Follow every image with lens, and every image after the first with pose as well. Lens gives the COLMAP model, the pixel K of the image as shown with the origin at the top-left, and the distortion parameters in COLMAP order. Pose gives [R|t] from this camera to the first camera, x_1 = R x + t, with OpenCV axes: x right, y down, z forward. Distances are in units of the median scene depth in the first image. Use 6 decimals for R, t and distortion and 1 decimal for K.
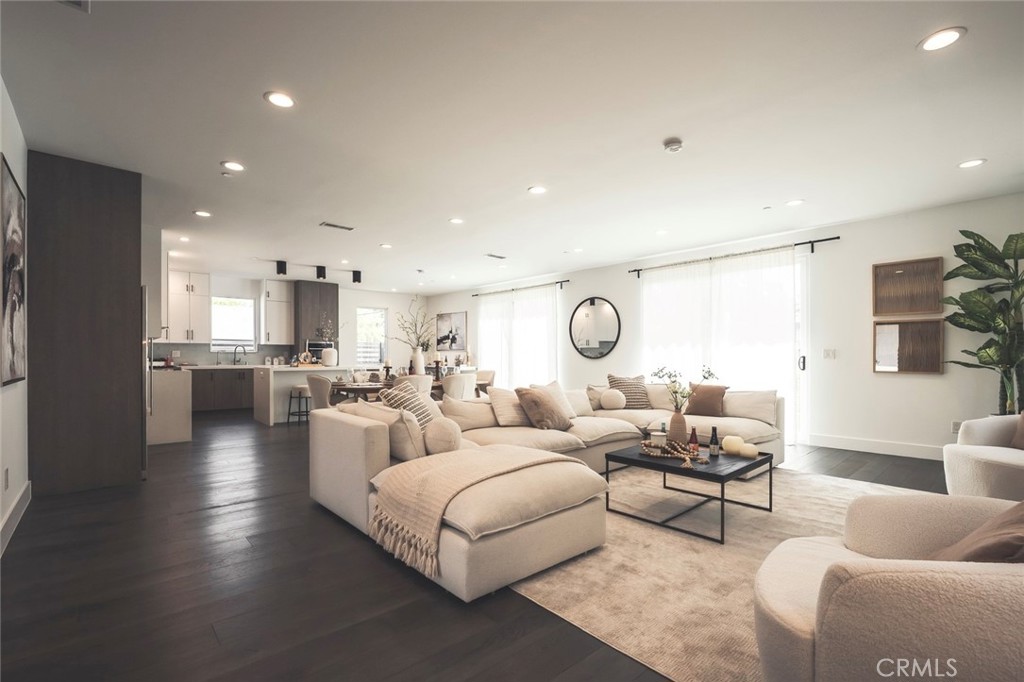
lens RADIAL K [[462.8, 0, 514.0], [0, 462.8, 342.3], [0, 0, 1]] dist [0.000334, 0.000027]
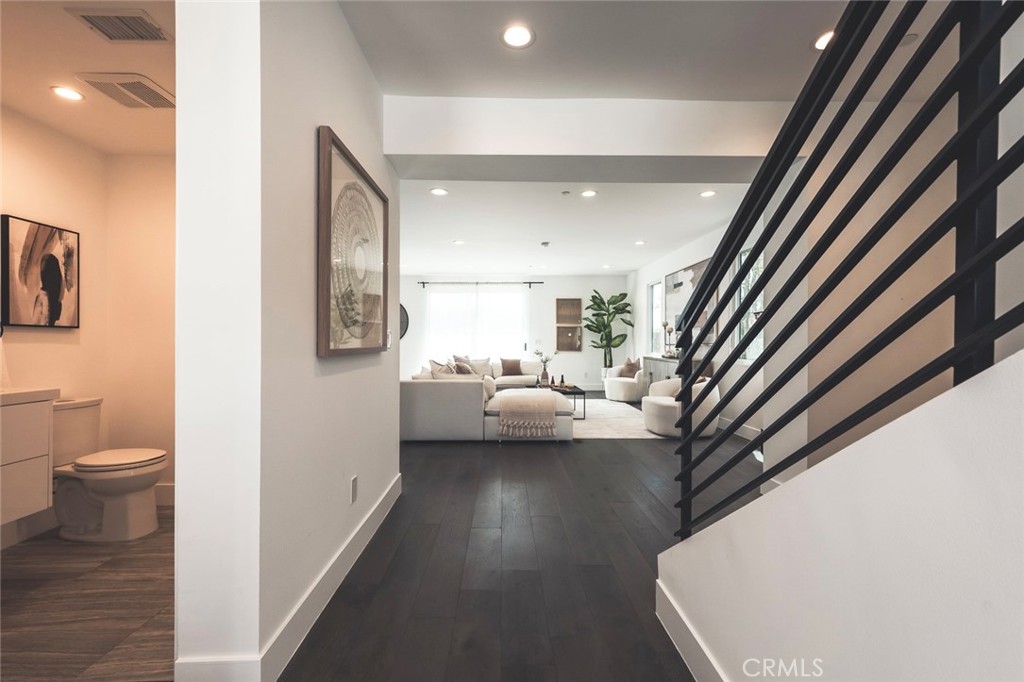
lens RADIAL K [[462.8, 0, 512.6], [0, 462.8, 341.9], [0, 0, 1]] dist [0.000334, 0.000027]
pose [[0.615454, 0.002269, 0.788169, -0.969600], [-0.019436, 0.999735, 0.012299, 0.002047], [-0.787933, -0.022889, 0.615335, -0.113229]]
